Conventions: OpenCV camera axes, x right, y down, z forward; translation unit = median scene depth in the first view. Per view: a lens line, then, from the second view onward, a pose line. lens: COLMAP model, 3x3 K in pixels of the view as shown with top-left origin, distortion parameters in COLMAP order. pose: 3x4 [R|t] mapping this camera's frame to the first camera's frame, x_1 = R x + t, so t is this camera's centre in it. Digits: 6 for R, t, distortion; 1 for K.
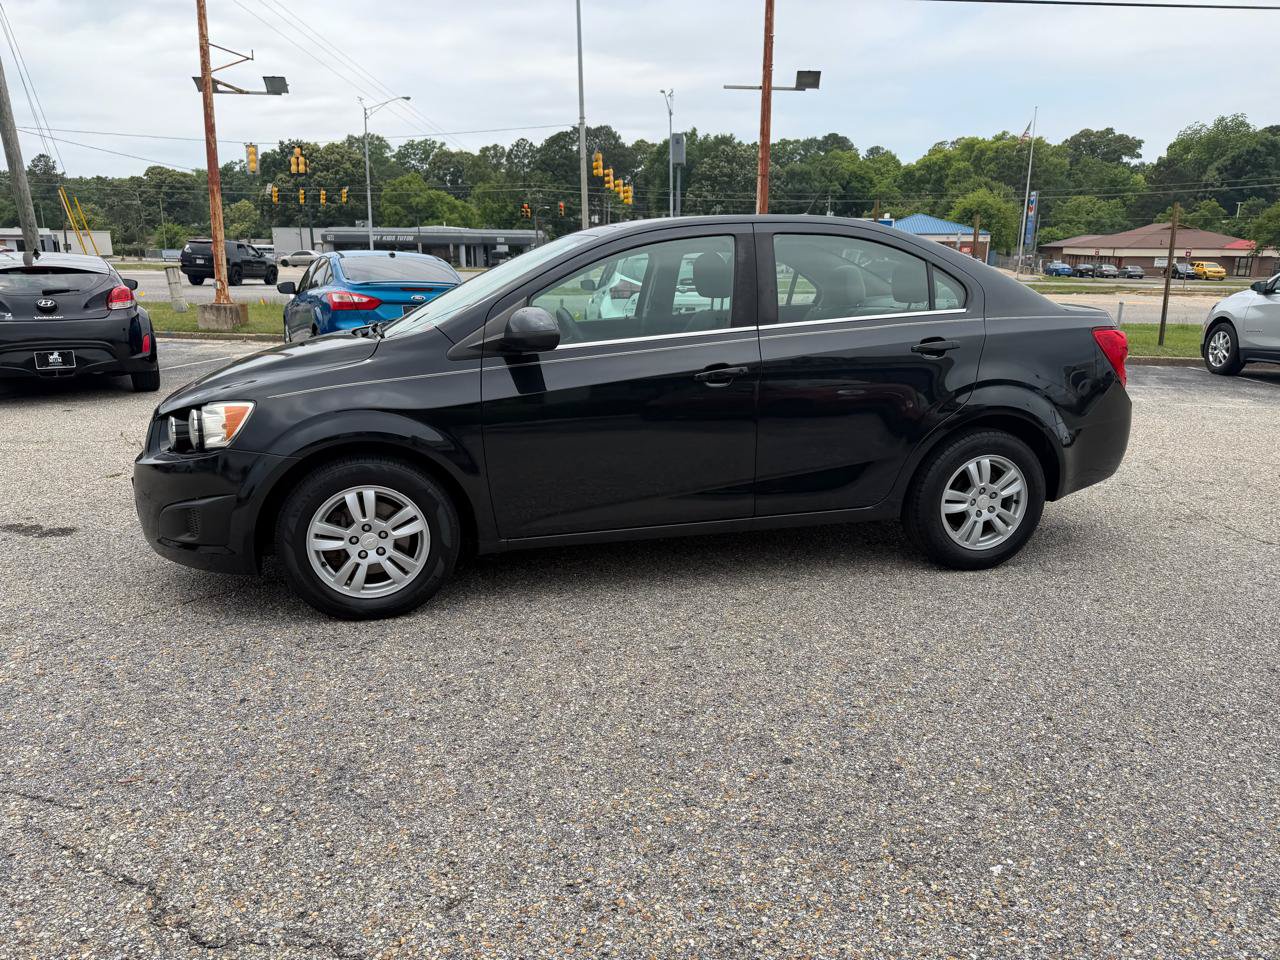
lens RADIAL K [[908.4, 0, 633.3], [0, 908.4, 480.1], [0, 0, 1]] dist [0.026805, -0.033490]
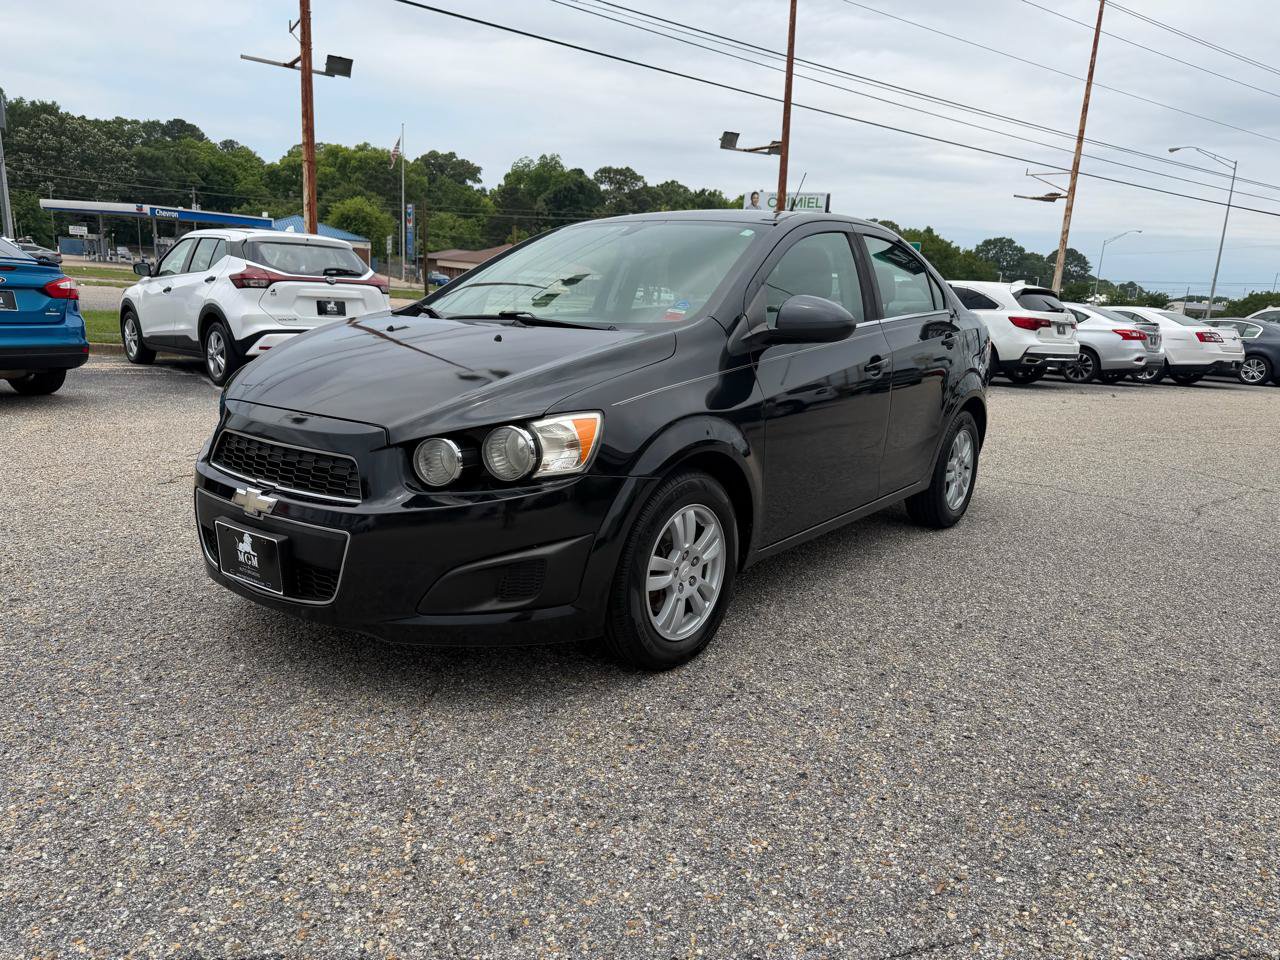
lens RADIAL K [[908.4, 0, 638.2], [0, 908.4, 477.0], [0, 0, 1]] dist [0.026805, -0.033490]
pose [[0.784338, -0.090750, 0.613660, -0.179707], [0.095617, 0.995105, 0.024948, -0.009517], [-0.612920, 0.039109, 0.789176, 0.079485]]
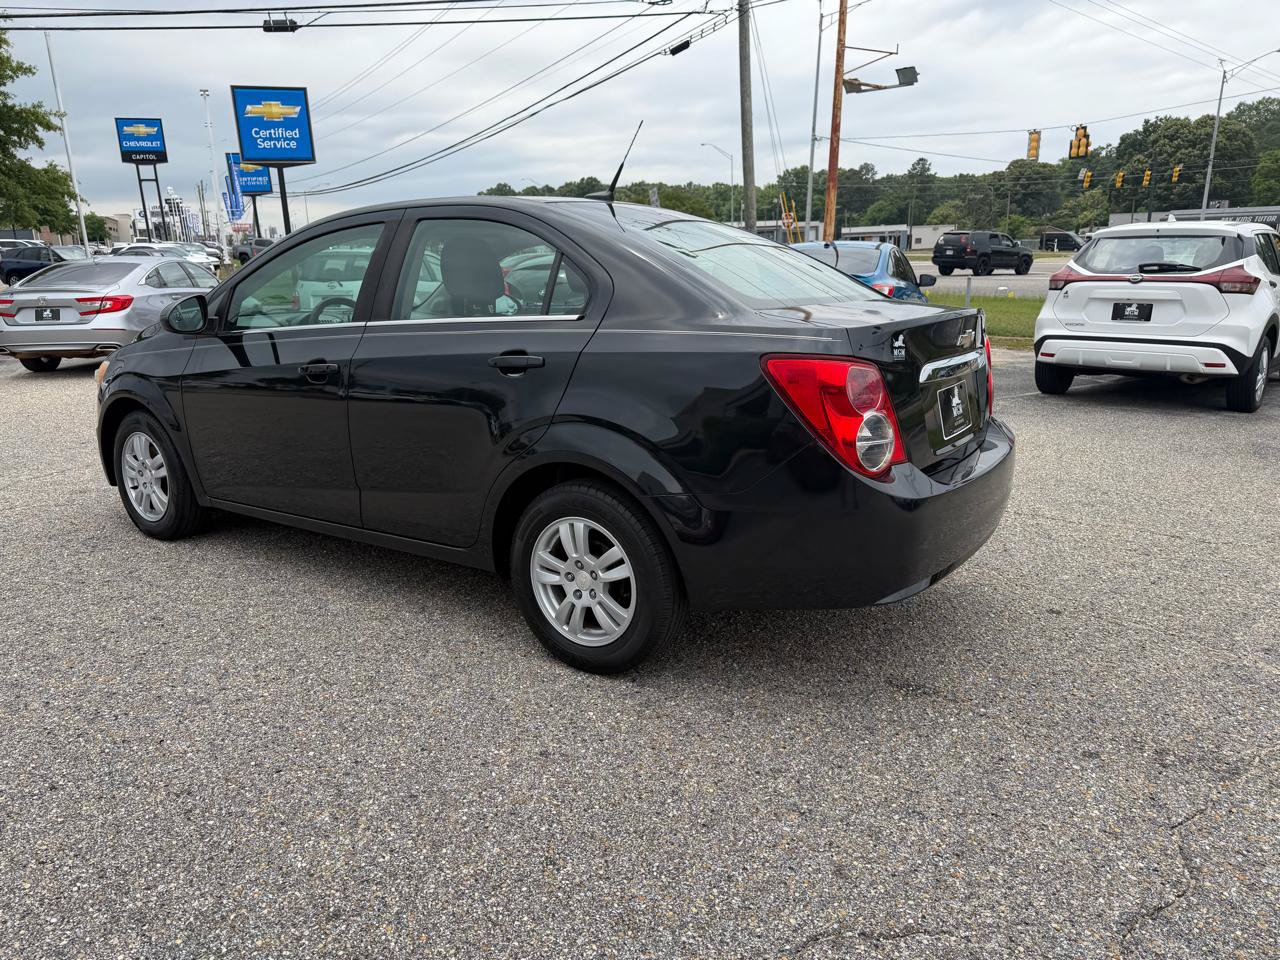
lens RADIAL K [[908.4, 0, 628.9], [0, 908.4, 478.5], [0, 0, 1]] dist [0.026805, -0.033490]
pose [[0.647416, 0.167052, -0.743604, 0.241191], [-0.160285, 0.983705, 0.081439, -0.031184], [0.745092, 0.066464, 0.663642, 0.141286]]
